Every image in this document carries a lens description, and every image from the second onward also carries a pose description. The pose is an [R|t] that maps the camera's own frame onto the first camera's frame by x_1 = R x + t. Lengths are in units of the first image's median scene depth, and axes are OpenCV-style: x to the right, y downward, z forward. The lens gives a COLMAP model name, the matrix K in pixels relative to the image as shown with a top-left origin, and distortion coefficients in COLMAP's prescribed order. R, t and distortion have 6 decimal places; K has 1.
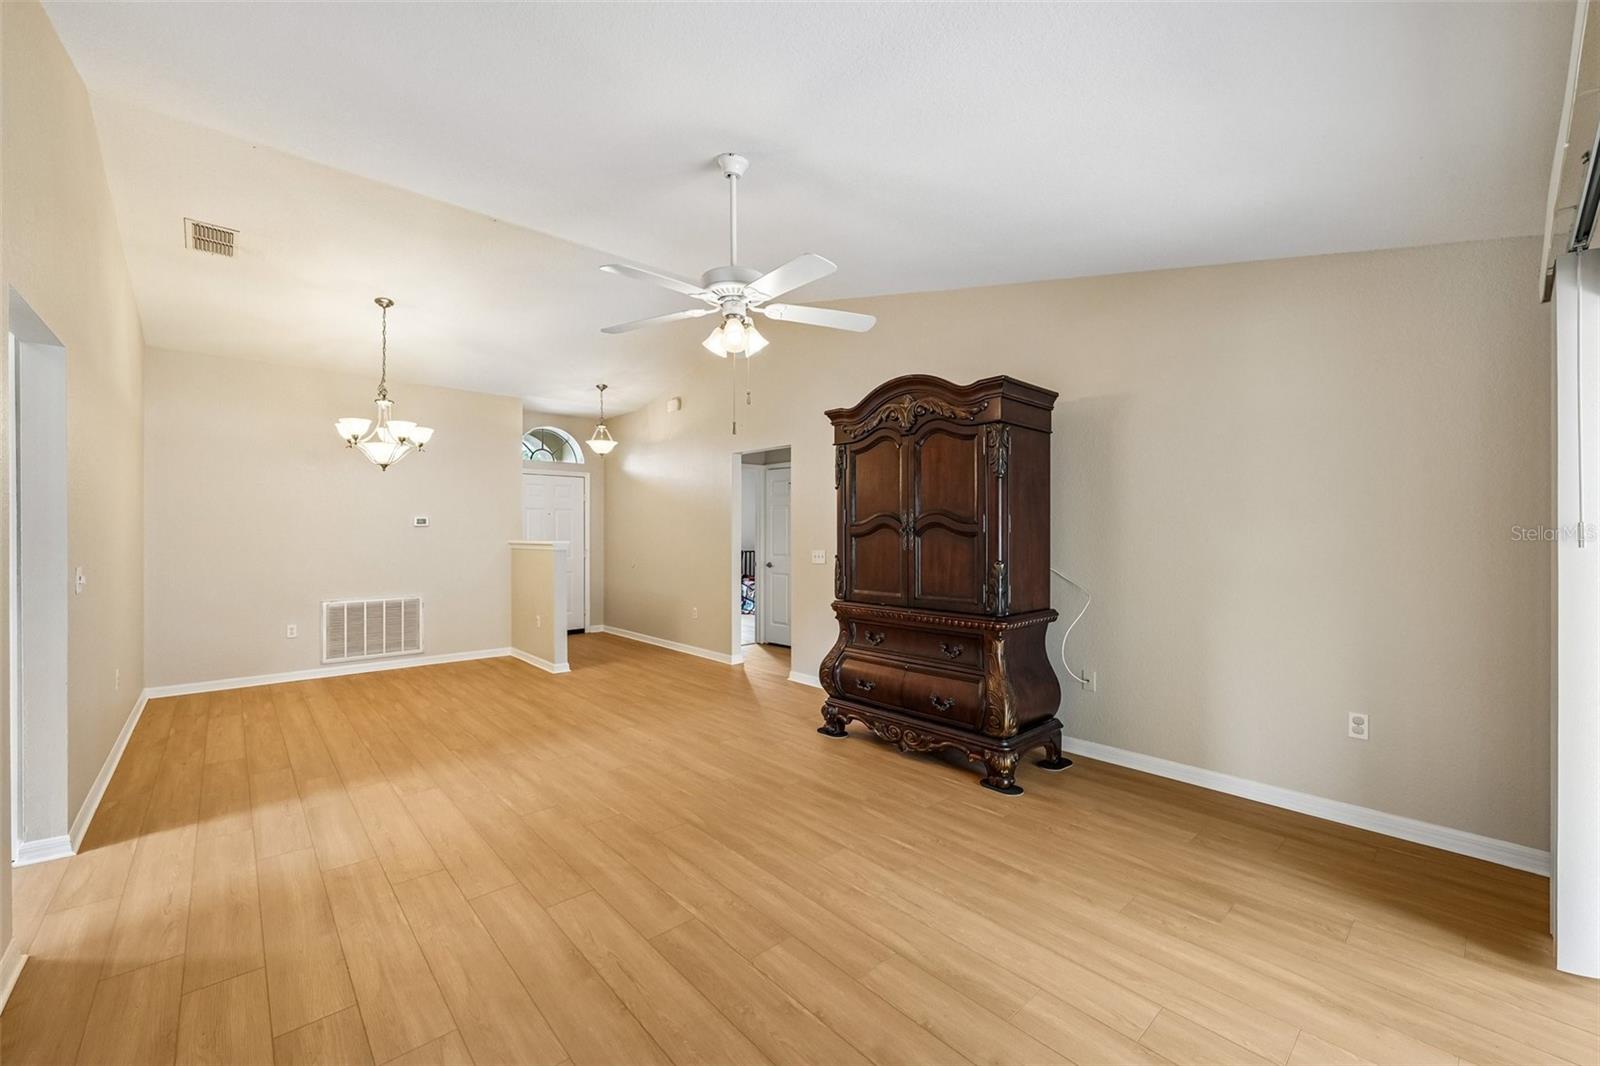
lens RADIAL K [[637.7, 0, 803.2], [0, 637.7, 526.6], [0, 0, 1]] dist [0.016018, 0.000097]
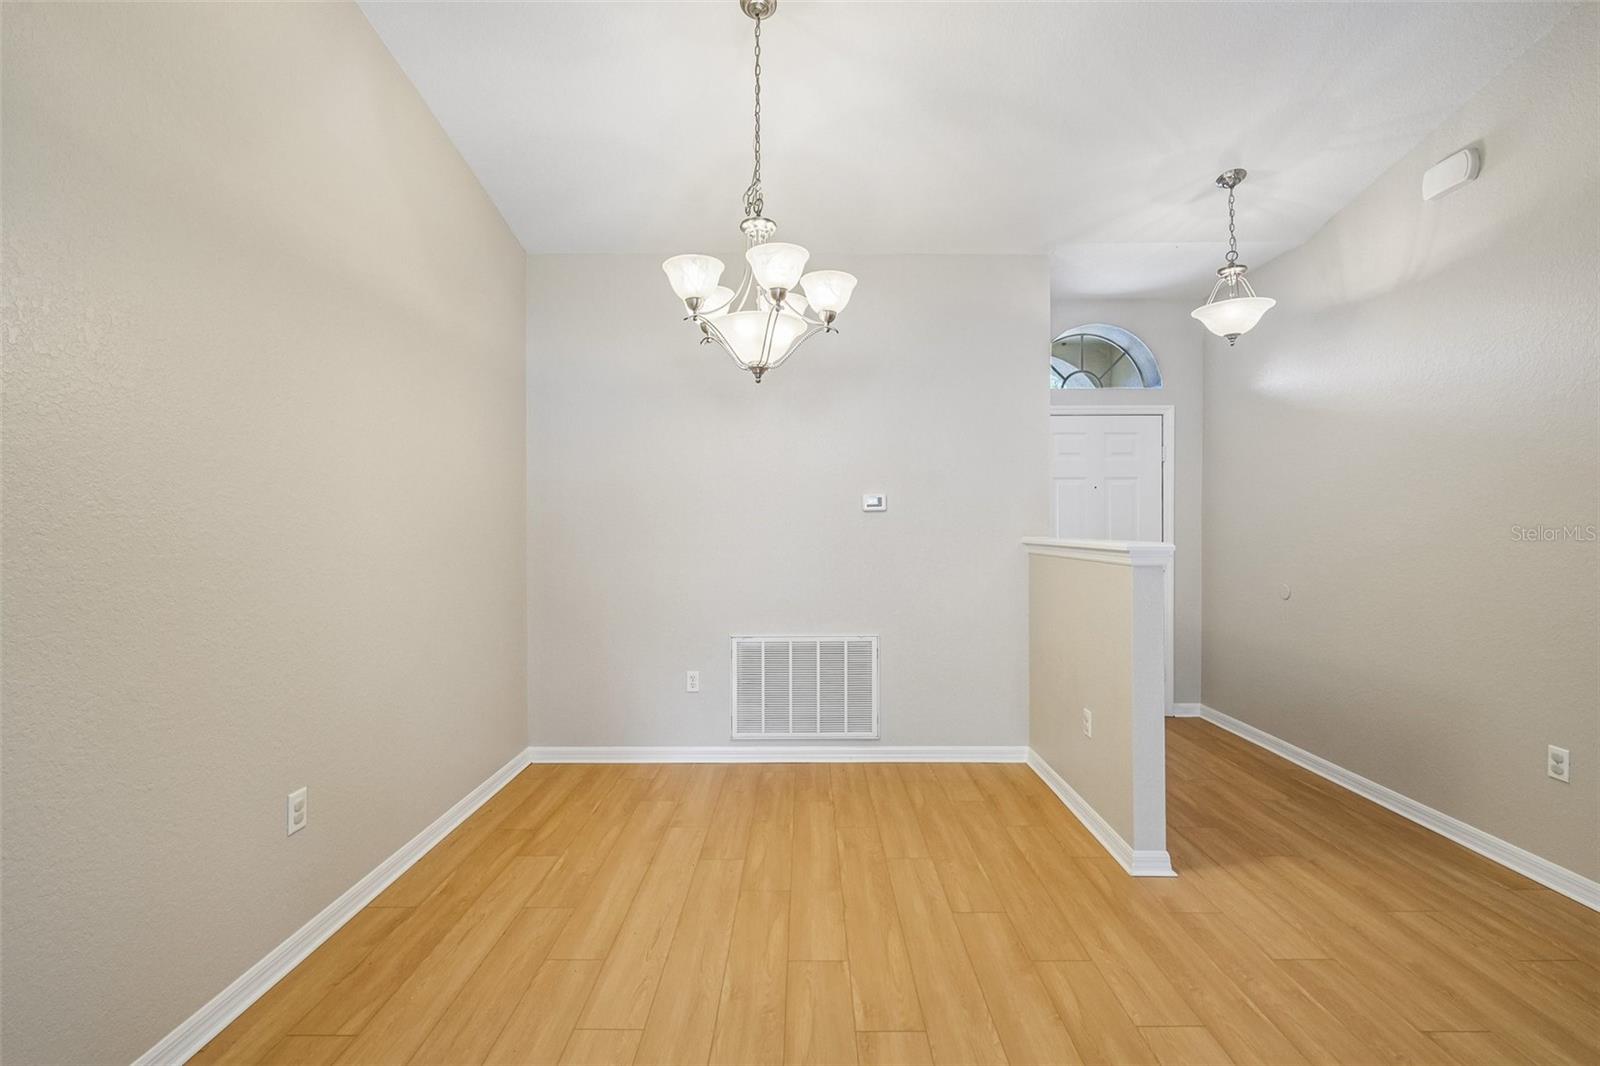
lens RADIAL K [[689.6, 0, 800.0], [0, 689.6, 533.0], [0, 0, 1]] dist [0.000051, 0.000128]
pose [[0.735410, 0.008589, -0.677568, -0.241410], [0.007127, 0.999766, 0.020408, 0.006639], [0.677585, -0.019837, 0.735177, 0.524082]]
